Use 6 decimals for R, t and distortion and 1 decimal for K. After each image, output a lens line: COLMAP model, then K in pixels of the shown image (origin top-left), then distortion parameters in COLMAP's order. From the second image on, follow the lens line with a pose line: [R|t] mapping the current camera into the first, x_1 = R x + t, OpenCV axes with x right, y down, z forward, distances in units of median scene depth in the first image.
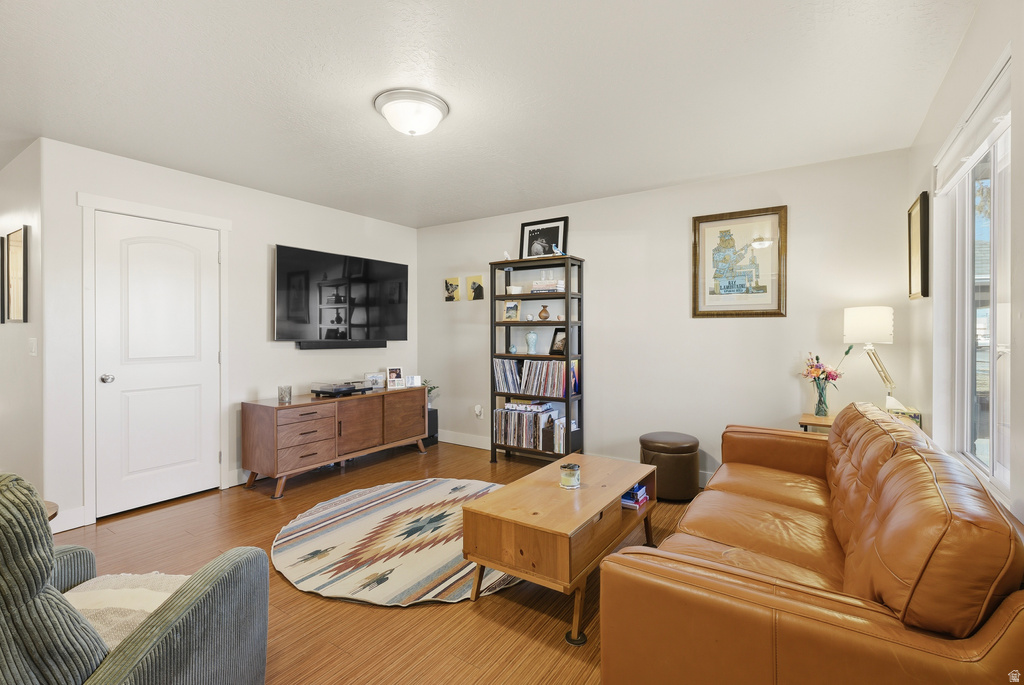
lens RADIAL K [[476.7, 0, 519.3], [0, 476.7, 333.6], [0, 0, 1]] dist [-0.010690, 0.000523]
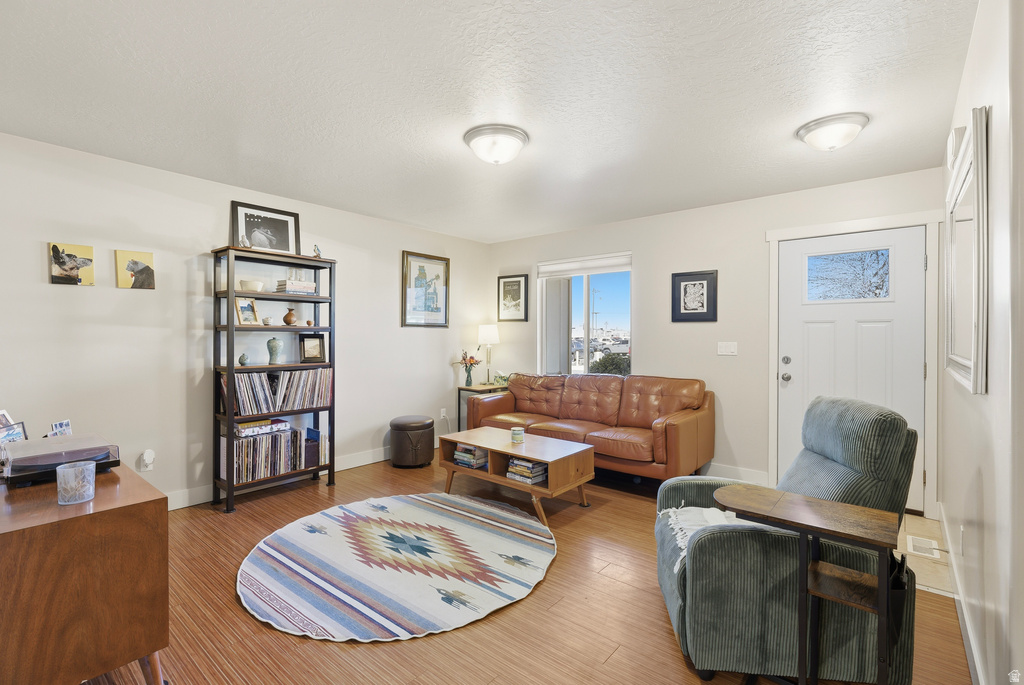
lens RADIAL K [[476.7, 0, 512.2], [0, 476.7, 338.6], [0, 0, 1]] dist [-0.010690, 0.000523]
pose [[0.093144, -0.002336, 0.995650, -0.815491], [0.003245, 0.999993, 0.002042, -0.003333], [-0.995647, 0.003040, 0.093151, 0.520110]]
